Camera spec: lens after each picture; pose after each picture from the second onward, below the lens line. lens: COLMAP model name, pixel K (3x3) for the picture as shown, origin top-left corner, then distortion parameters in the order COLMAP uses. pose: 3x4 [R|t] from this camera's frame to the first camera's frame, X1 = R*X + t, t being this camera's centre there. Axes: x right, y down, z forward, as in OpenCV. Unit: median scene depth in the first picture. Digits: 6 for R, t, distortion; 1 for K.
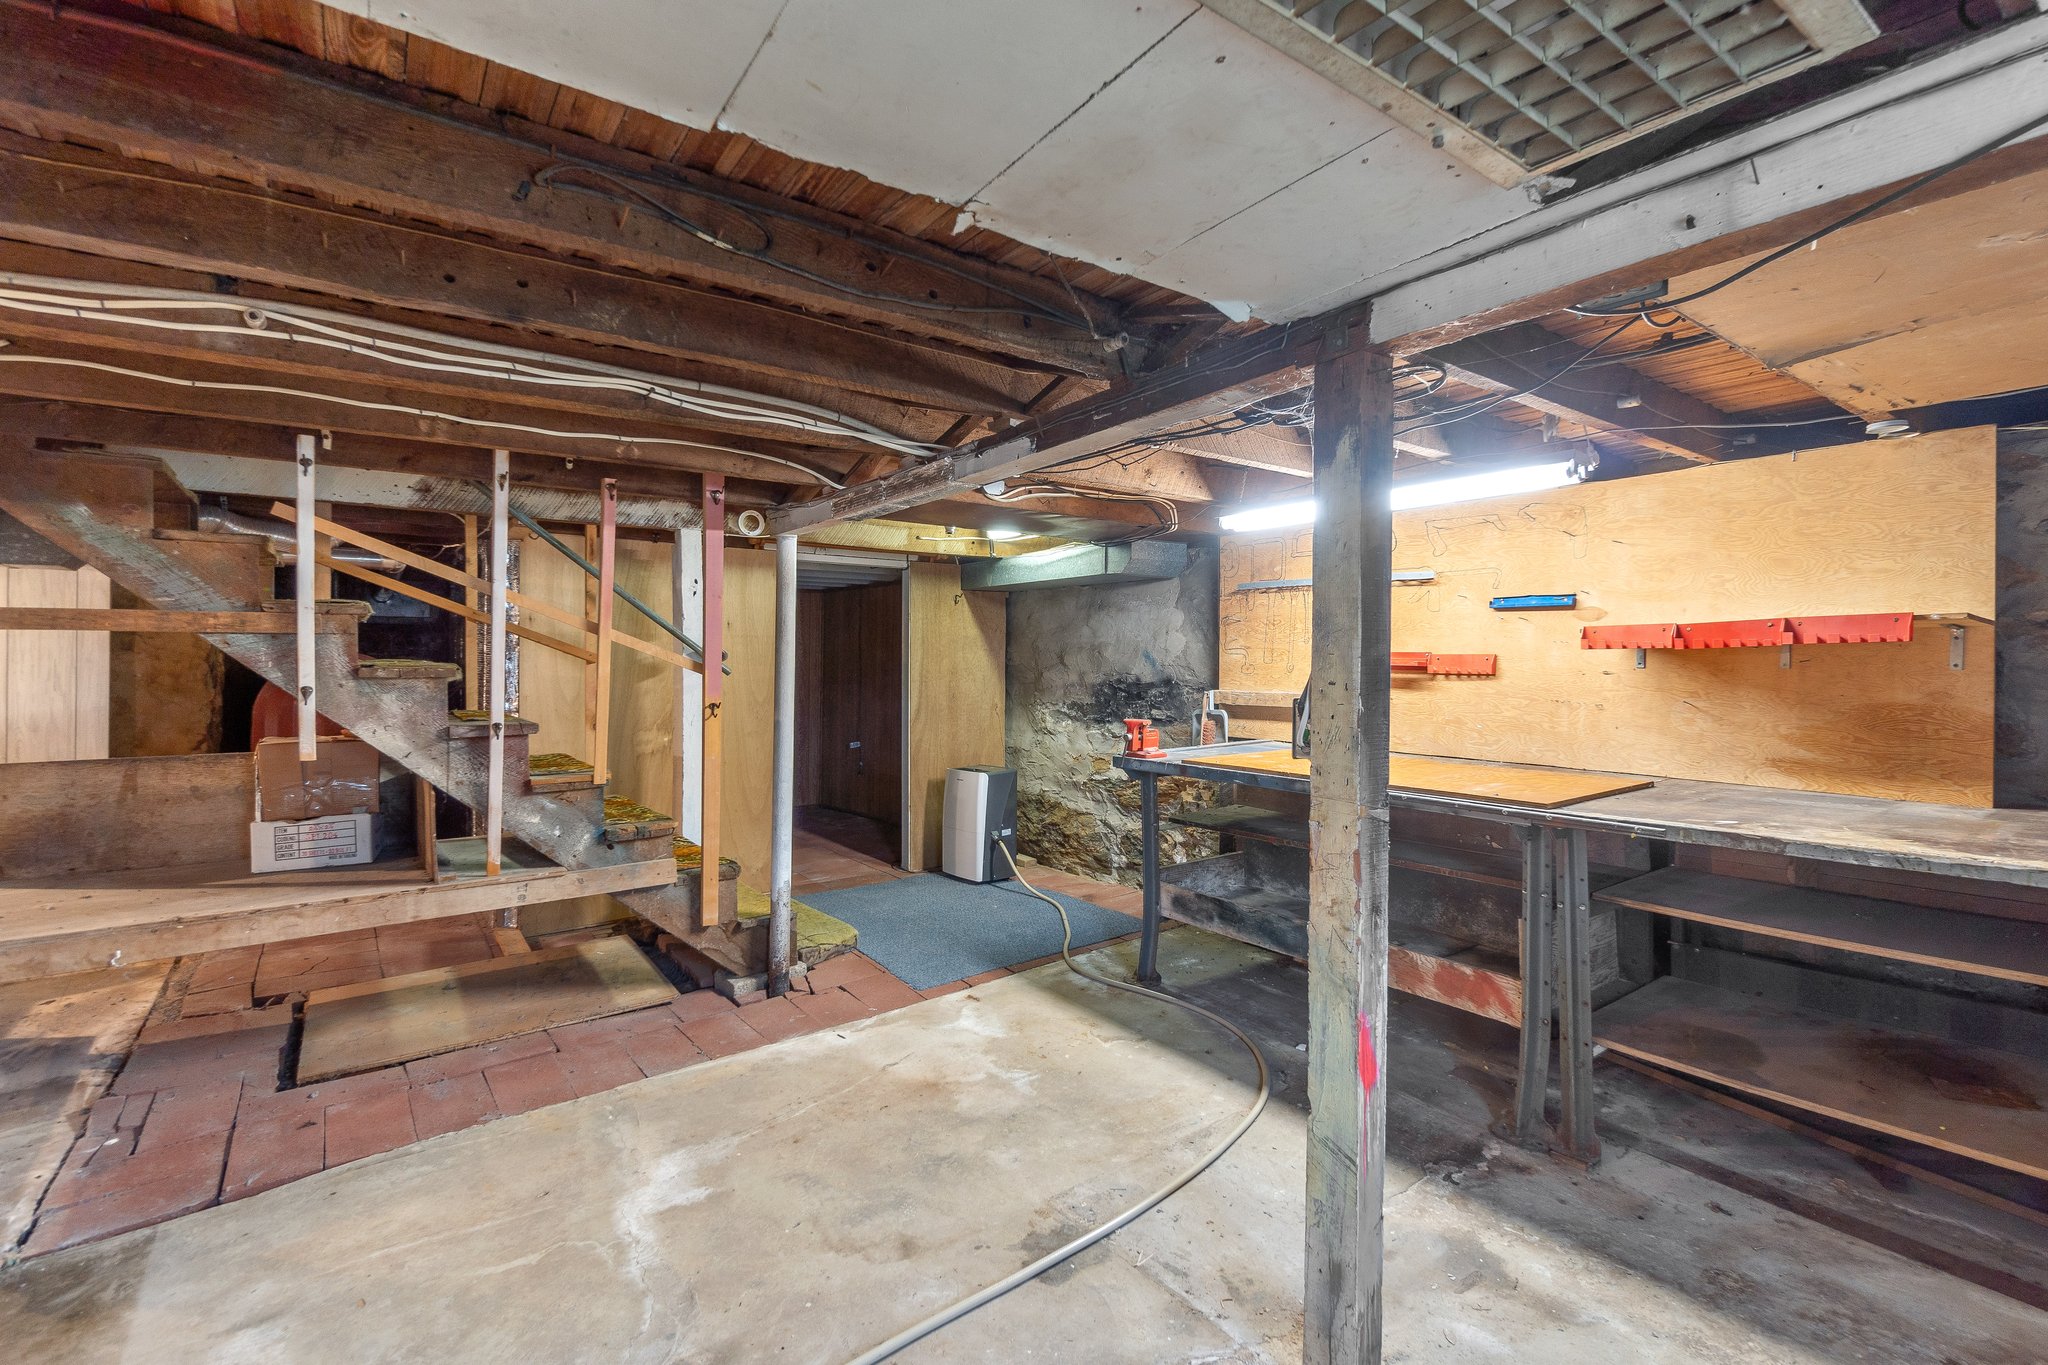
lens RADIAL K [[896.1, 0, 1017.2], [0, 896.1, 660.9], [0, 0, 1]] dist [0.003248, 0.000713]
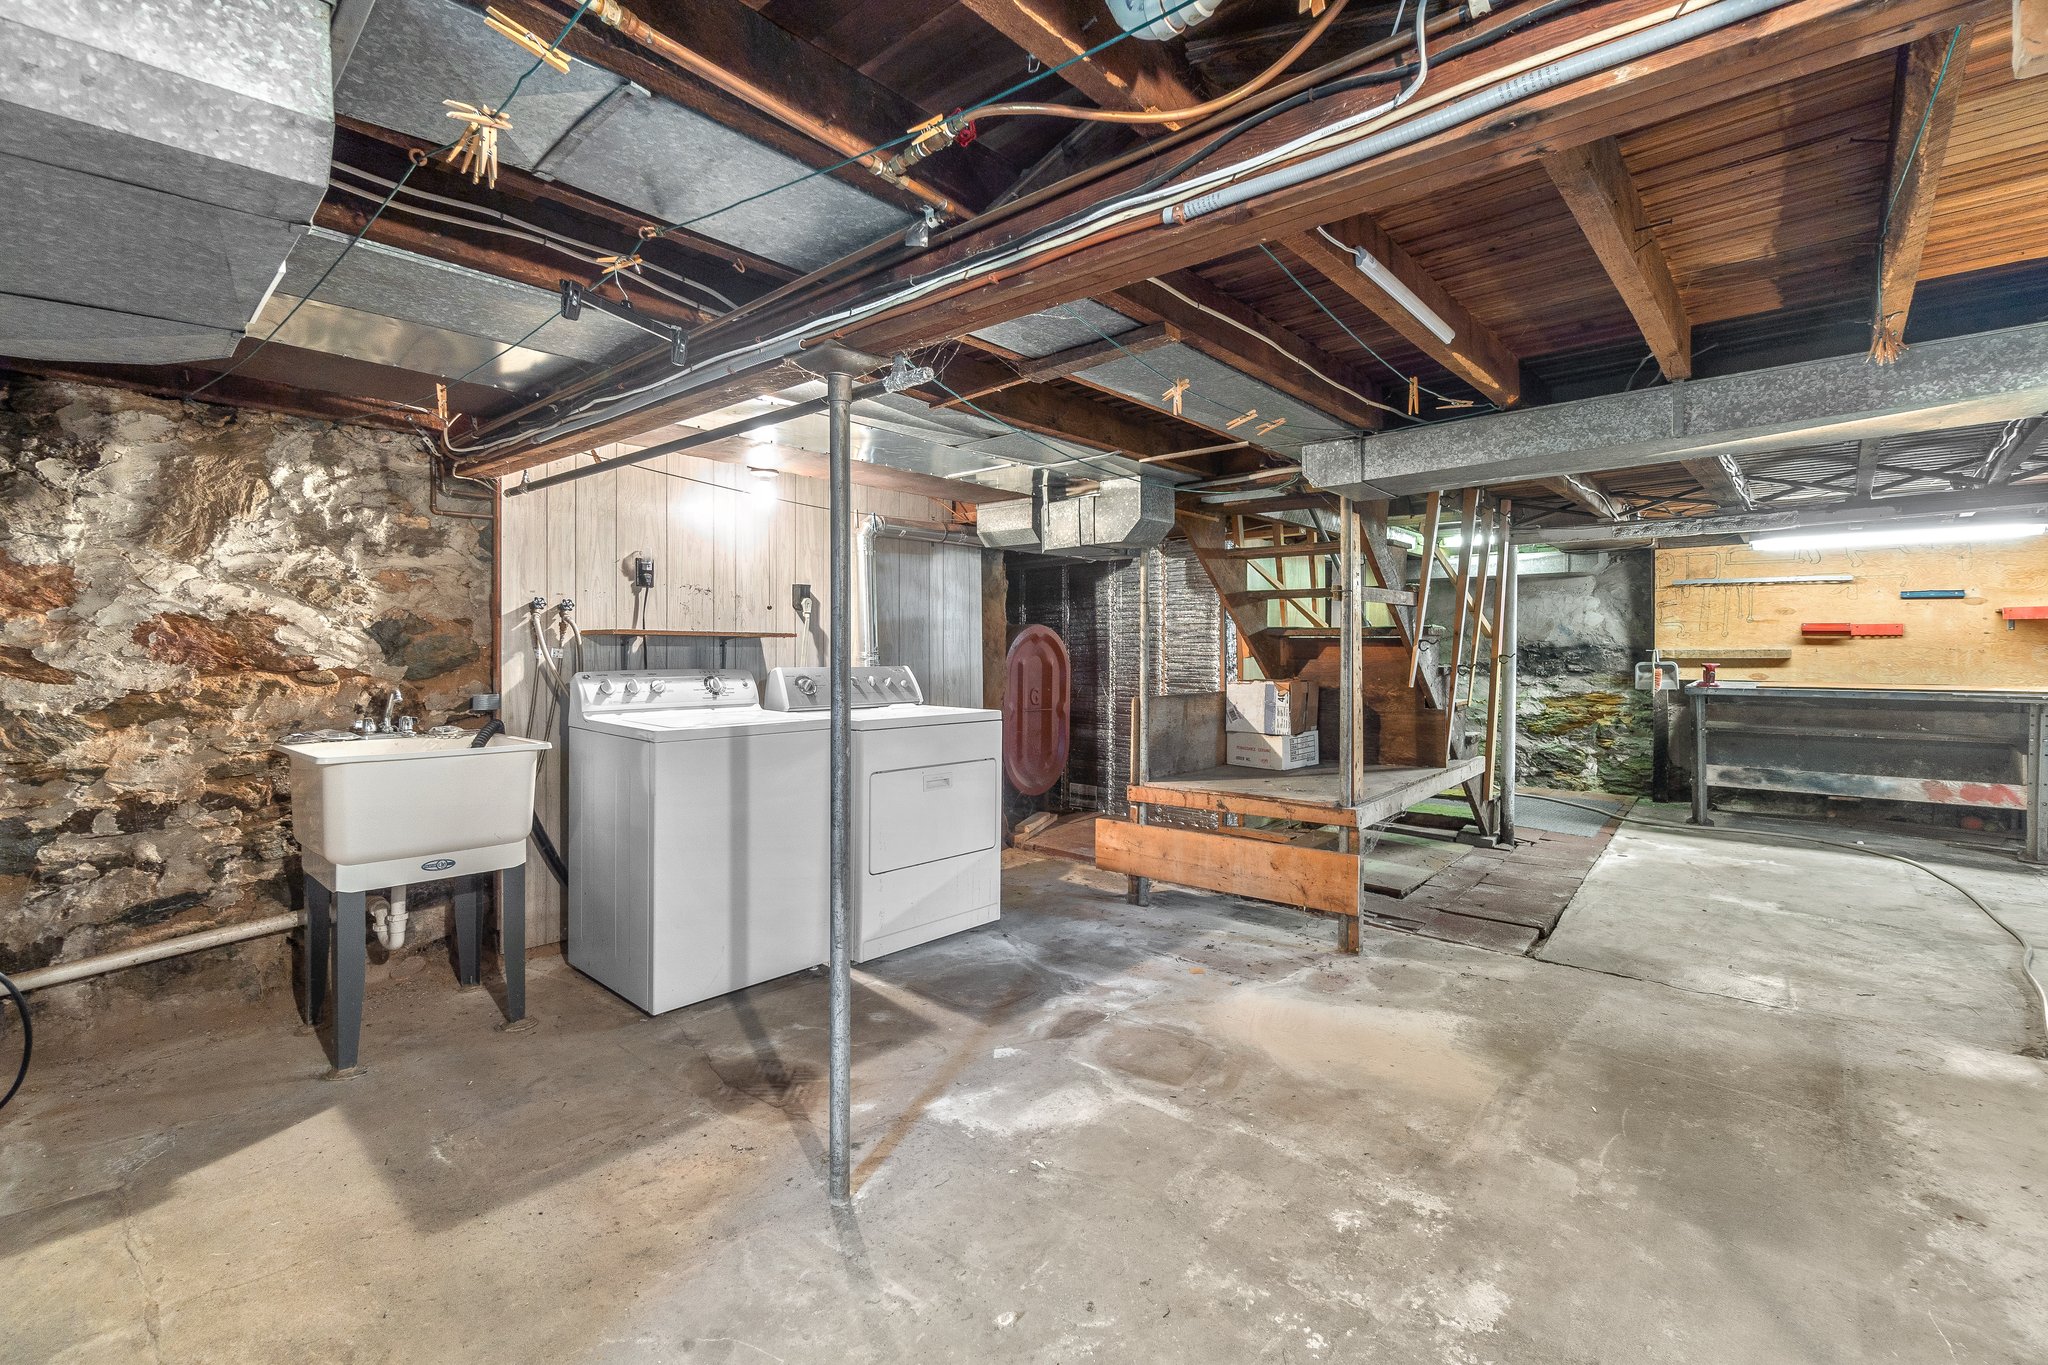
lens RADIAL K [[896.1, 0, 1017.2], [0, 896.1, 660.9], [0, 0, 1]] dist [0.003248, 0.000713]
pose [[0.976996, -0.011432, 0.212952, -1.109333], [0.007147, 0.999756, 0.020880, 0.011217], [-0.213138, -0.018877, 0.976840, -0.255545]]
